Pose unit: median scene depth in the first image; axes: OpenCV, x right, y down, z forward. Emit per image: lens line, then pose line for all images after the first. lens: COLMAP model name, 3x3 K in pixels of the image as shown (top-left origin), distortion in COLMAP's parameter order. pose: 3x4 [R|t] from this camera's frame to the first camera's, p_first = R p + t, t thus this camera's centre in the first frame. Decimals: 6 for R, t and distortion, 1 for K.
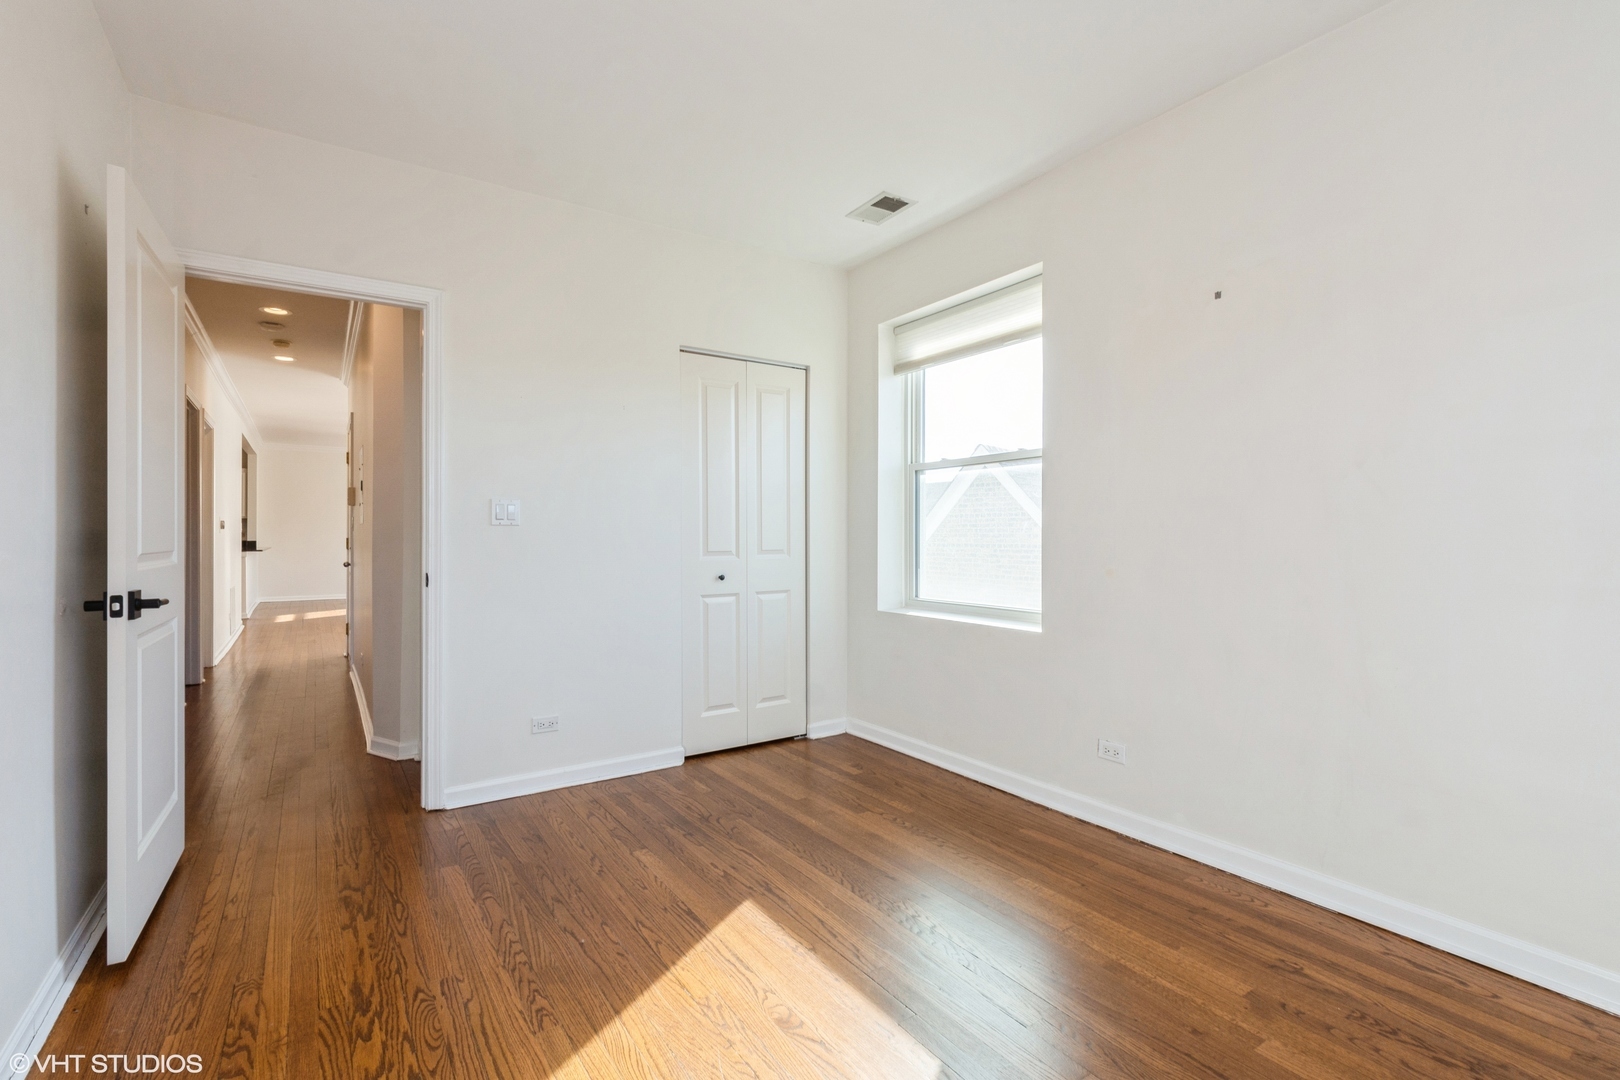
lens RADIAL K [[741.2, 0, 810.3], [0, 741.2, 542.7], [0, 0, 1]] dist [-0.000539, -0.001264]
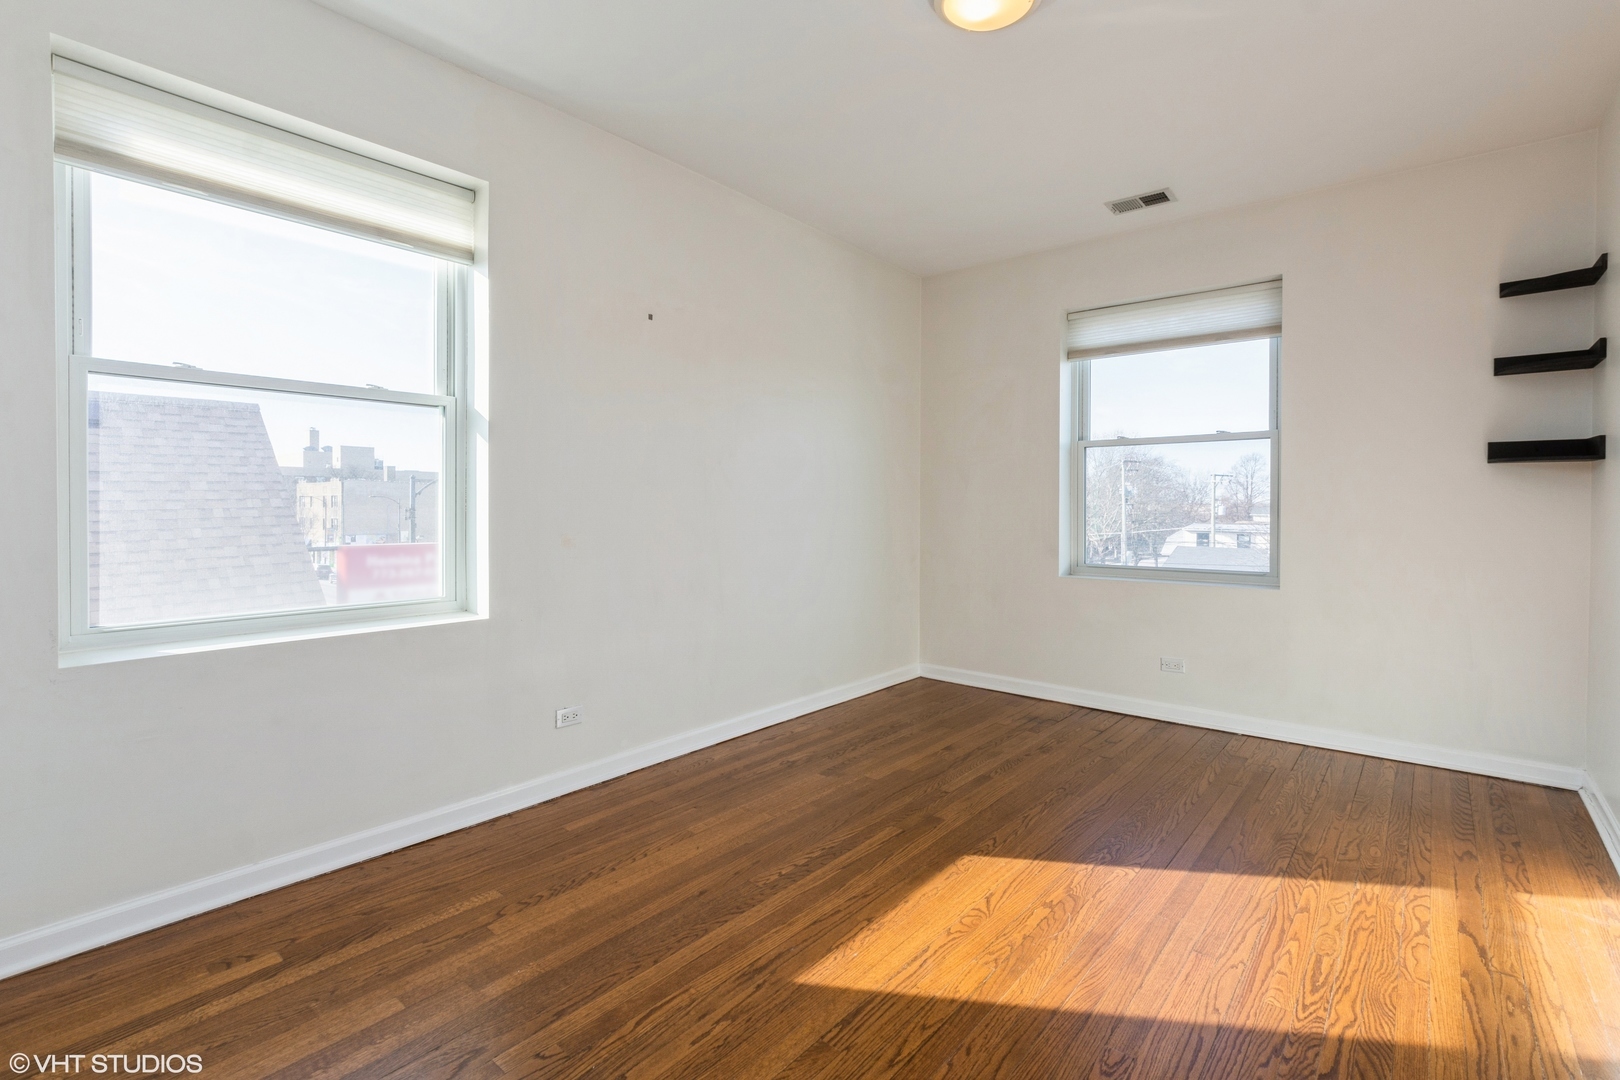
lens RADIAL K [[741.2, 0, 809.1], [0, 741.2, 516.8], [0, 0, 1]] dist [-0.000539, -0.001264]
pose [[-0.272452, -0.018959, 0.961983, -0.793231], [0.003026, 0.999784, 0.020561, -0.016364], [-0.962165, 0.008513, -0.272336, 1.146585]]
